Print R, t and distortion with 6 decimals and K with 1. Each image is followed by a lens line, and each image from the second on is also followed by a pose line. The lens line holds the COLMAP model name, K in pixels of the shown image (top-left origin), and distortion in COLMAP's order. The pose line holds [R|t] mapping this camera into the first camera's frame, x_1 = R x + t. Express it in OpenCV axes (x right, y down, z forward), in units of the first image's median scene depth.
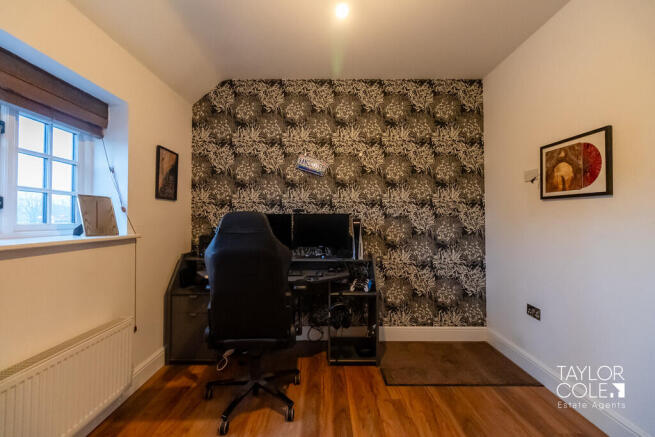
lens RADIAL K [[288.5, 0, 326.3], [0, 288.5, 215.7], [0, 0, 1]] dist [-0.000022, -0.000308]
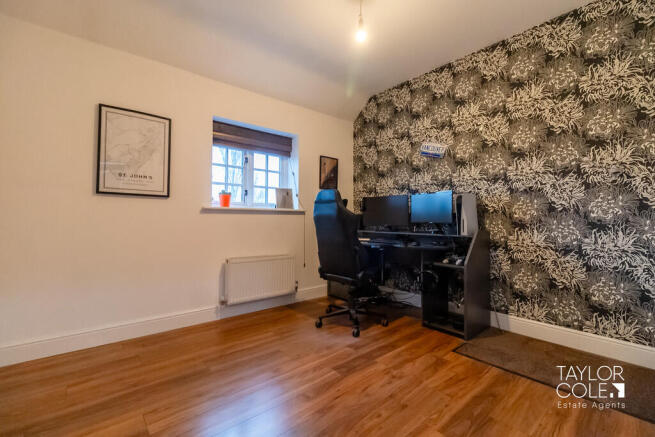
lens RADIAL K [[288.5, 0, 326.3], [0, 288.5, 215.7], [0, 0, 1]] dist [-0.000022, -0.000308]
pose [[0.641981, -0.006472, -0.766693, 0.621219], [0.009765, 0.999952, -0.000265, 0.084797], [0.766659, -0.007316, 0.642013, -0.008166]]
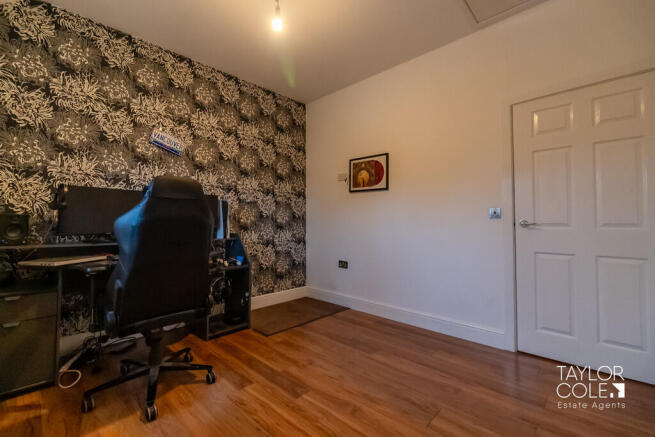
lens RADIAL K [[284.4, 0, 325.1], [0, 284.4, 217.1], [0, 0, 1]] dist [0.000252, 0.000097]
pose [[0.697246, 0.013239, 0.716710, -0.418926], [-0.007104, 0.999908, -0.011559, 0.087758], [-0.716797, 0.002968, 0.697276, -0.004229]]
